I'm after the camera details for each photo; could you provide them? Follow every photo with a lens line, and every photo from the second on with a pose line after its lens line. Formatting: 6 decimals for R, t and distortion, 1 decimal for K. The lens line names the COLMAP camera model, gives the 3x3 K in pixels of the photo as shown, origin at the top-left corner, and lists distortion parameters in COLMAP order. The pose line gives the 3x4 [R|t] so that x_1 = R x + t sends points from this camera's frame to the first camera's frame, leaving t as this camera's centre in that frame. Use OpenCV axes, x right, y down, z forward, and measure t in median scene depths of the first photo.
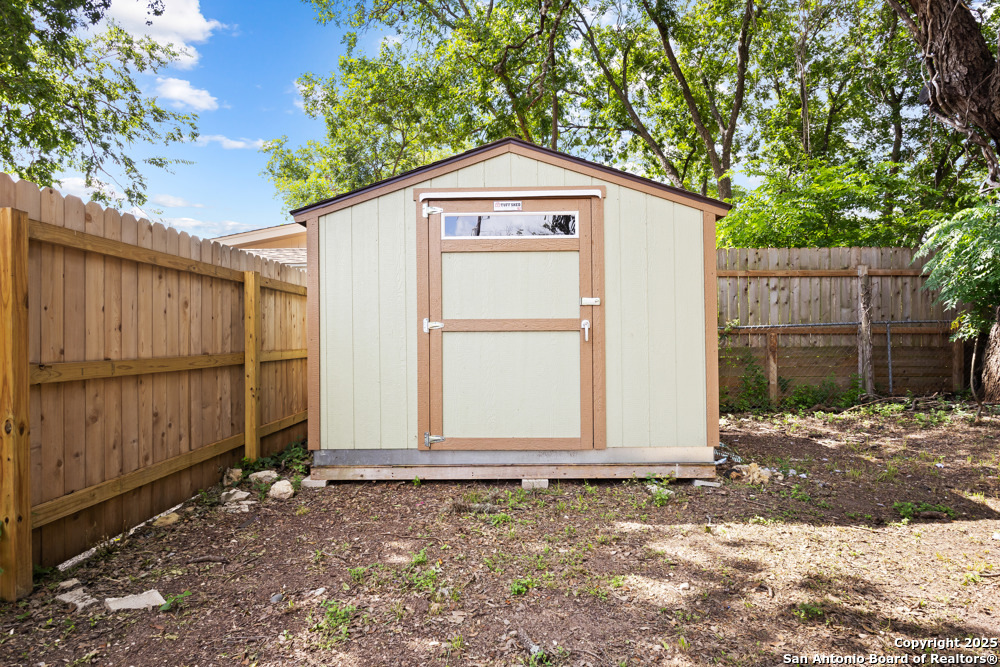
lens RADIAL K [[600.9, 0, 502.1], [0, 600.9, 338.6], [0, 0, 1]] dist [-0.006355, 0.000929]
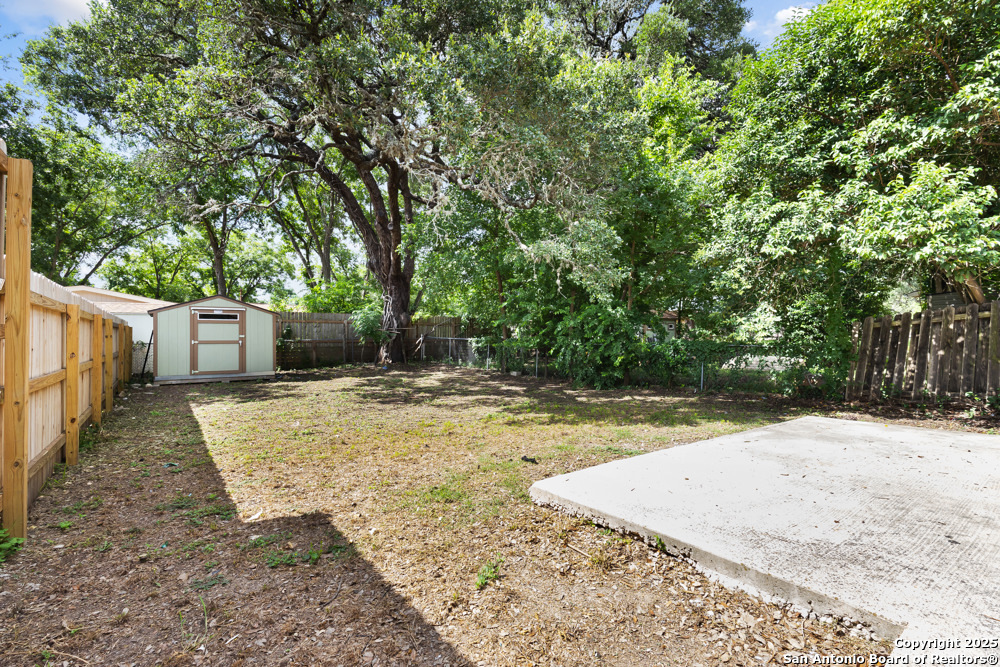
lens RADIAL K [[462.8, 0, 502.5], [0, 462.8, 338.7], [0, 0, 1]] dist [-0.001337, 0.000236]
pose [[0.889688, -0.001050, 0.456569, 0.283568], [0.000961, 0.999999, 0.000427, -0.044578], [-0.456569, 0.000058, 0.889688, -2.519922]]
